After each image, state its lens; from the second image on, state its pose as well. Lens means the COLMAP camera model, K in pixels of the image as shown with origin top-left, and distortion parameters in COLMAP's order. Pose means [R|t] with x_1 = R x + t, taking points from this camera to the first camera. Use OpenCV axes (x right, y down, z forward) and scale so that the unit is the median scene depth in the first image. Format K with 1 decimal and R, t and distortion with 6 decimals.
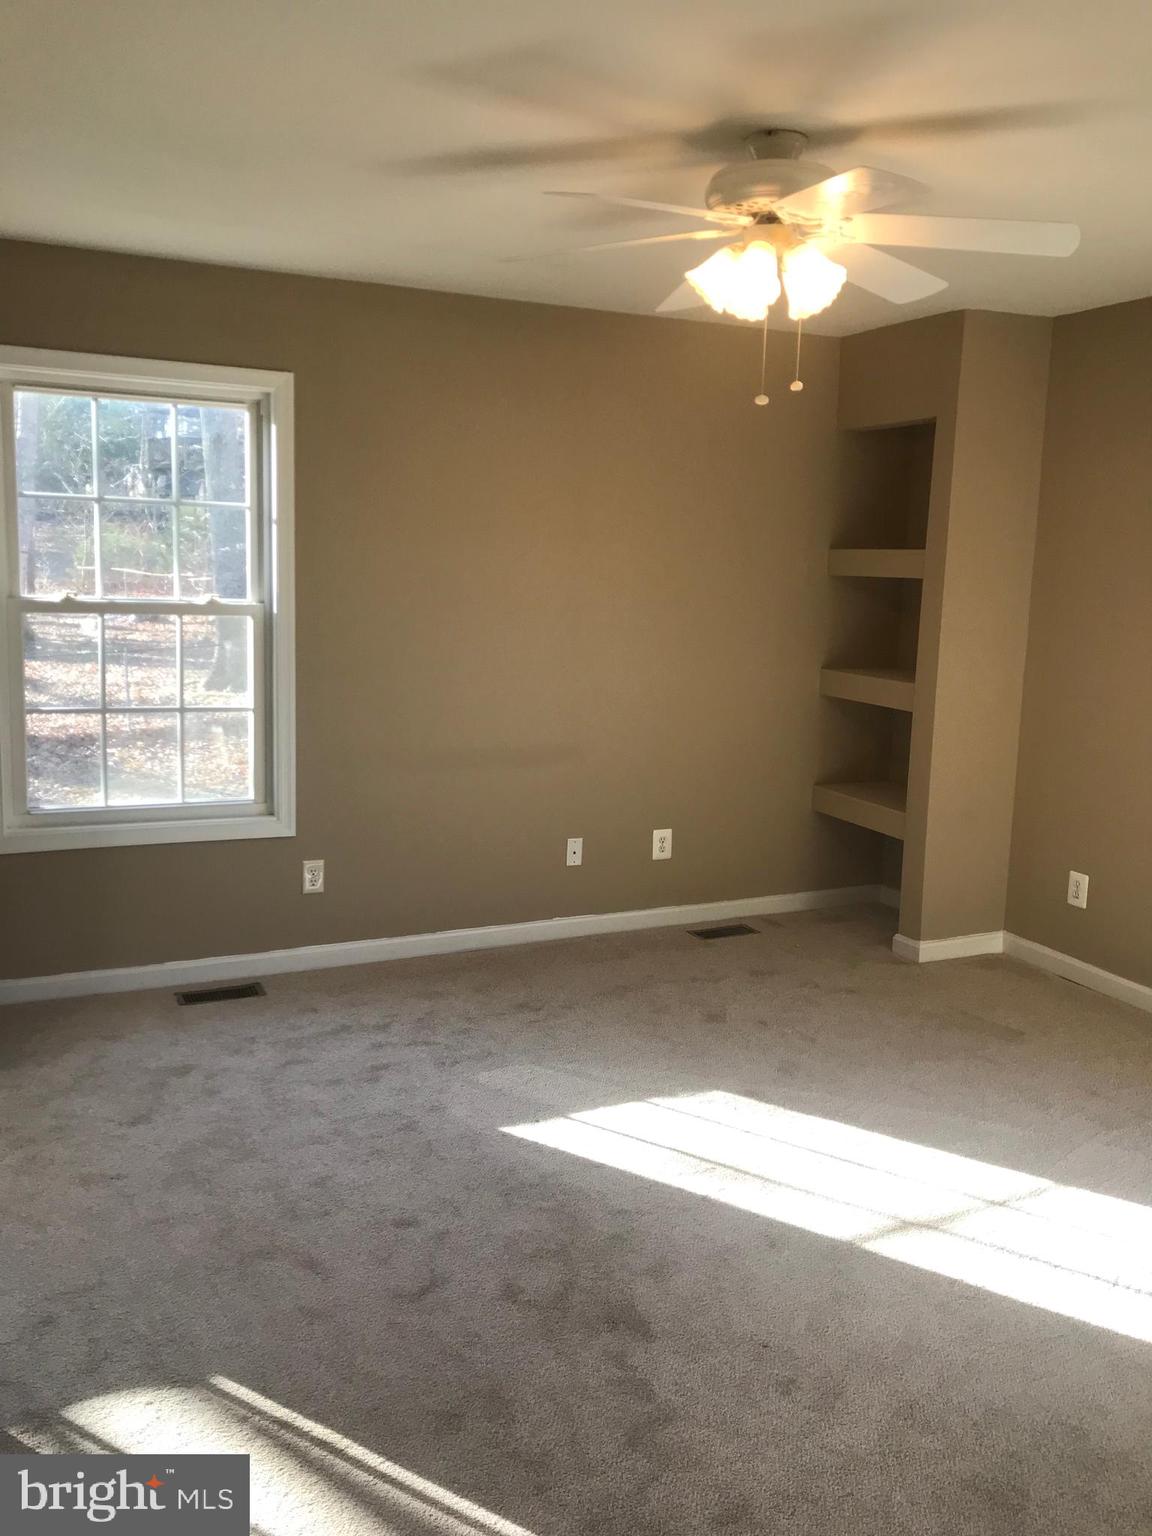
lens RADIAL K [[1261.8, 0, 585.0], [0, 1261.8, 773.6], [0, 0, 1]] dist [0.042582, -0.054013]
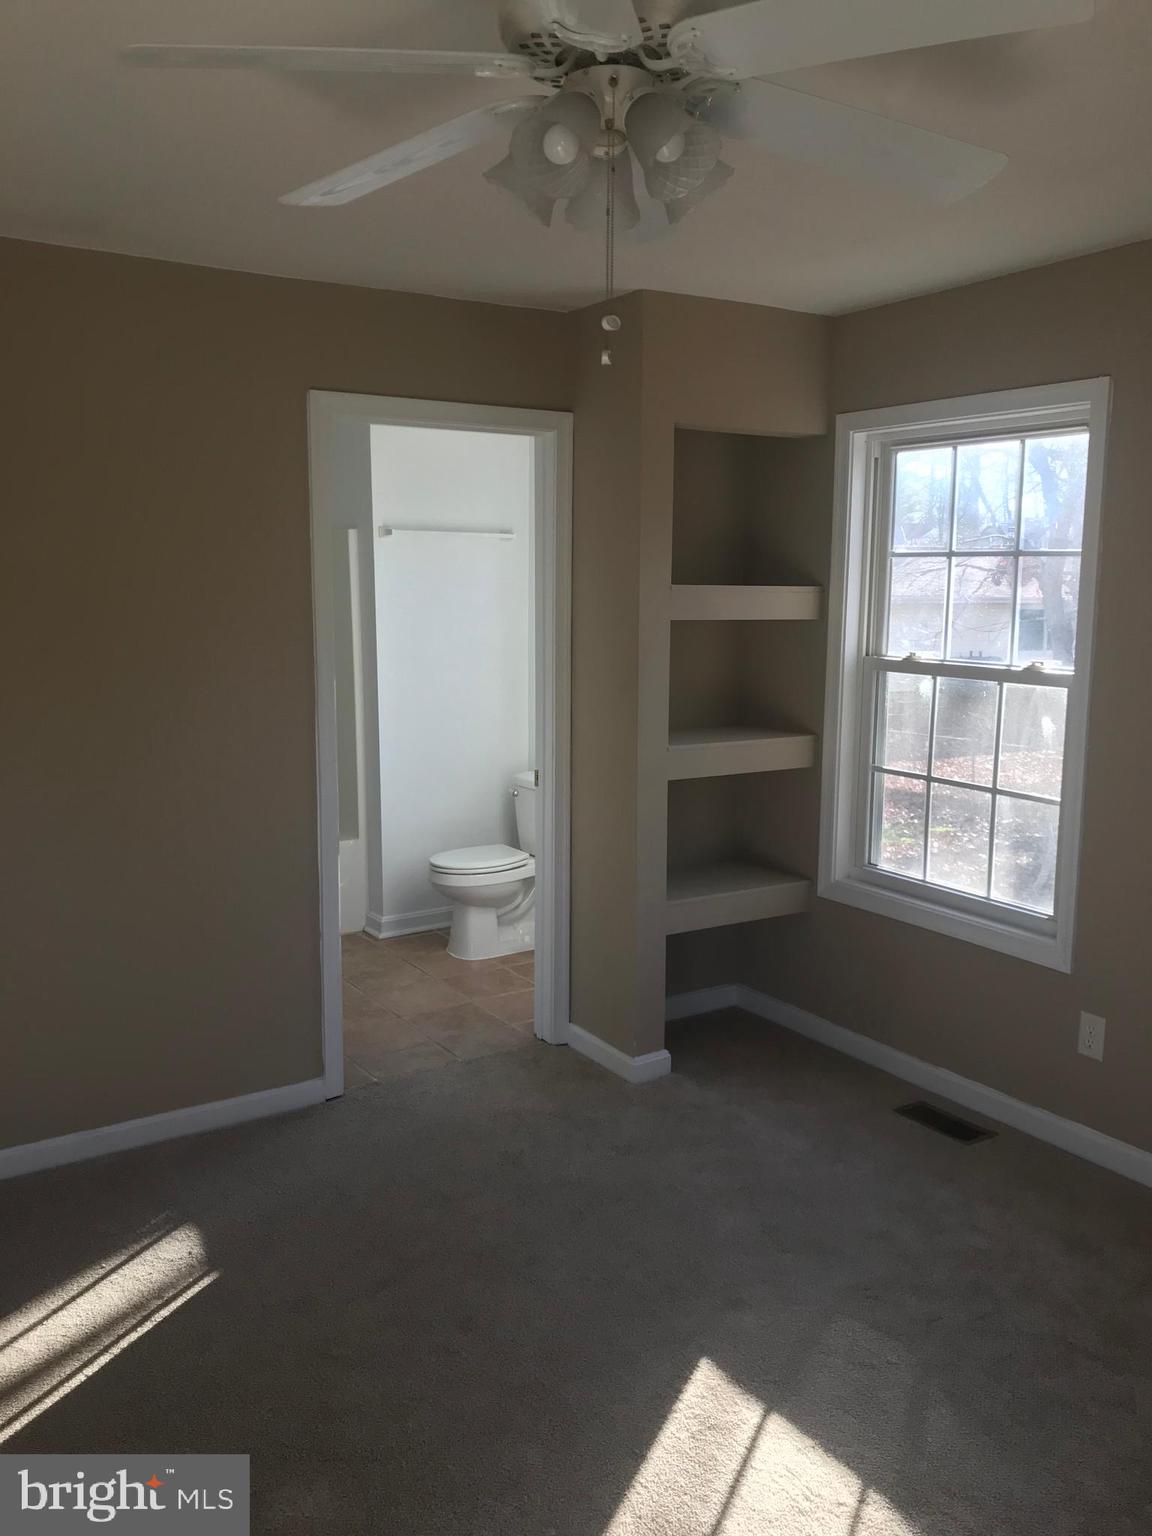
lens RADIAL K [[1261.8, 0, 585.2], [0, 1261.8, 761.7], [0, 0, 1]] dist [0.042582, -0.054013]
pose [[0.125041, 0.108724, -0.986176, 0.500281], [-0.174118, 0.980956, 0.086072, -0.095799], [0.976754, 0.160948, 0.141591, 0.605601]]
